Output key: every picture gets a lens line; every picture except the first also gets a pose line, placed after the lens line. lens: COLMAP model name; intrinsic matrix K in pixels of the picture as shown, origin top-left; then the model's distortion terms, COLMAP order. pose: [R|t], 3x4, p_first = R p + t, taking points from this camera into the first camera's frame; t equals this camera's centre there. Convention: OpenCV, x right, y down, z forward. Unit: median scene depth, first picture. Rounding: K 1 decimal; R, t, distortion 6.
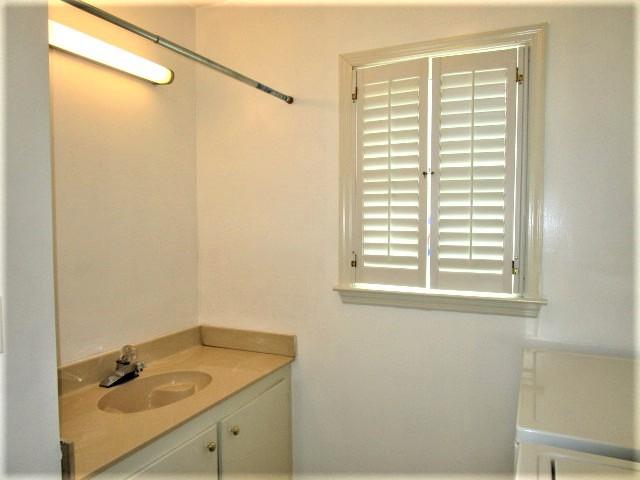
lens RADIAL K [[480.5, 0, 320.3], [0, 480.5, 260.7], [0, 0, 1]] dist [0.002505, 0.001538]
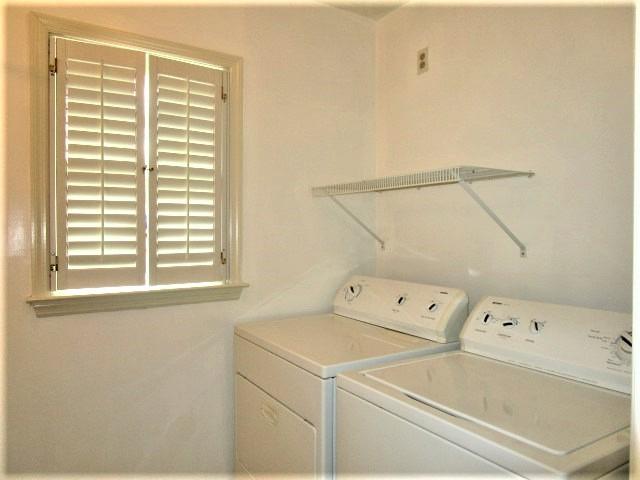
lens RADIAL K [[465.2, 0, 320.0], [0, 465.2, 240.0], [0, 0, 1]] dist [0.002322, -0.000120]
pose [[0.542069, -0.036305, 0.839549, -0.382428], [0.057097, 0.998349, 0.006306, -0.021357], [-0.838392, 0.044517, 0.543247, 0.184744]]
